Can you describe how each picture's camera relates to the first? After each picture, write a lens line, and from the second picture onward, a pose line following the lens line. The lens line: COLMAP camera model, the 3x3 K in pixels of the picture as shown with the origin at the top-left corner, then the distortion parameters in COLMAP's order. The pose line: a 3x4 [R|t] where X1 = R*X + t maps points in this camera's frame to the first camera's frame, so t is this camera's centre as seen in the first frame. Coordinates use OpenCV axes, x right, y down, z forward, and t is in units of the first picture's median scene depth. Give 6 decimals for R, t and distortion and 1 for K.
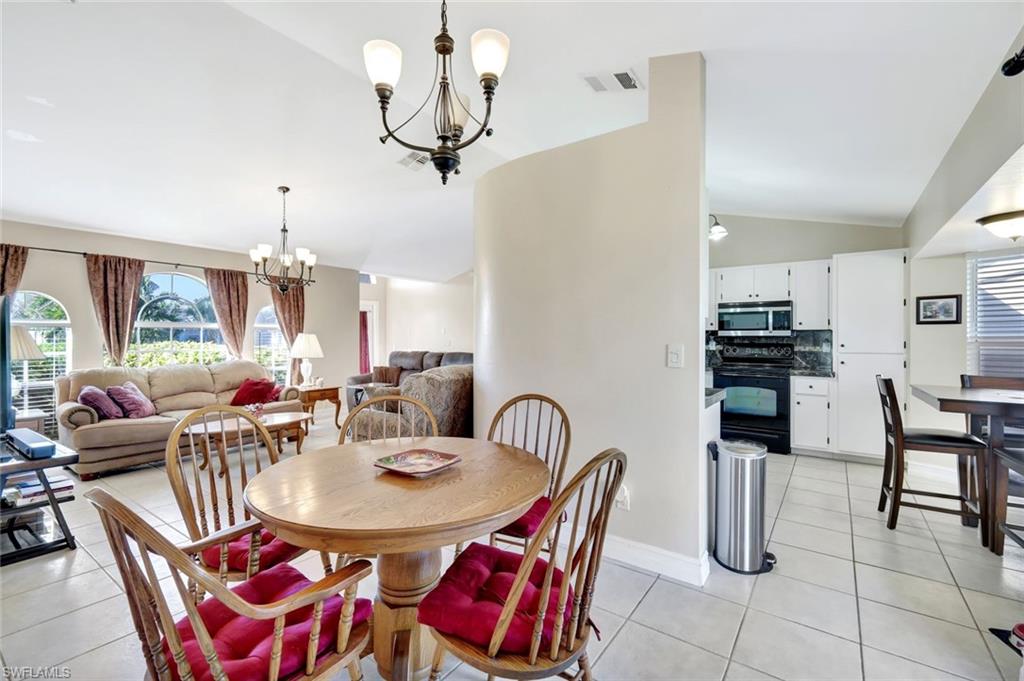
lens RADIAL K [[451.6, 0, 508.8], [0, 451.6, 338.1], [0, 0, 1]] dist [0.006382, -0.000090]
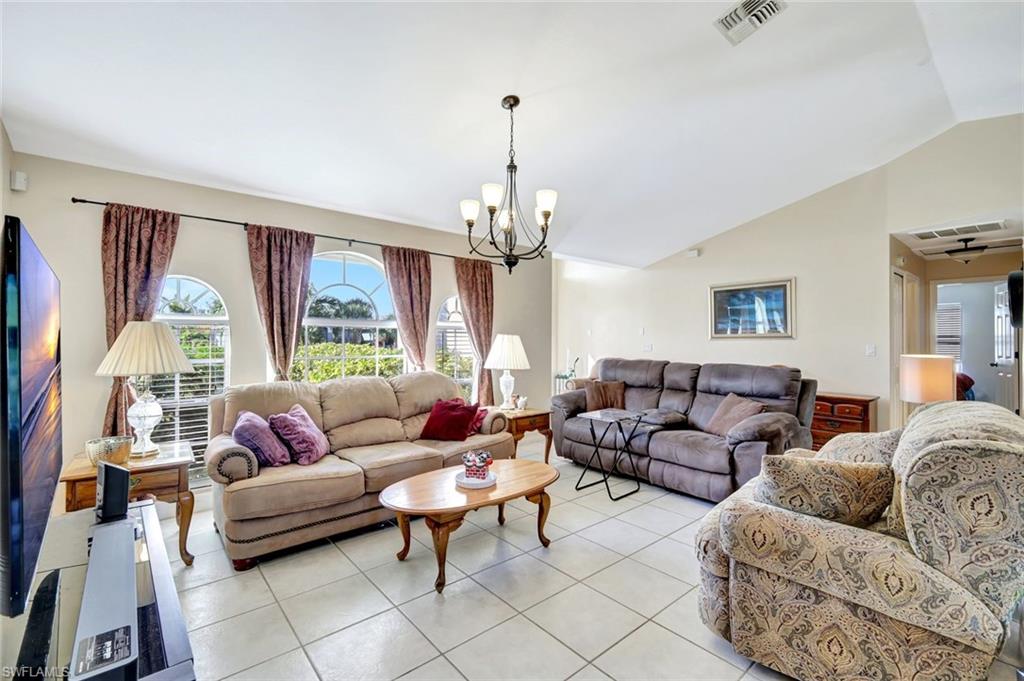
lens RADIAL K [[451.6, 0, 509.2], [0, 451.6, 337.1], [0, 0, 1]] dist [0.006382, -0.000090]
pose [[0.971285, 0.001046, -0.237915, -0.336380], [-0.002679, 0.999975, -0.006539, -0.001625], [0.237902, 0.006989, 0.971264, 0.381069]]
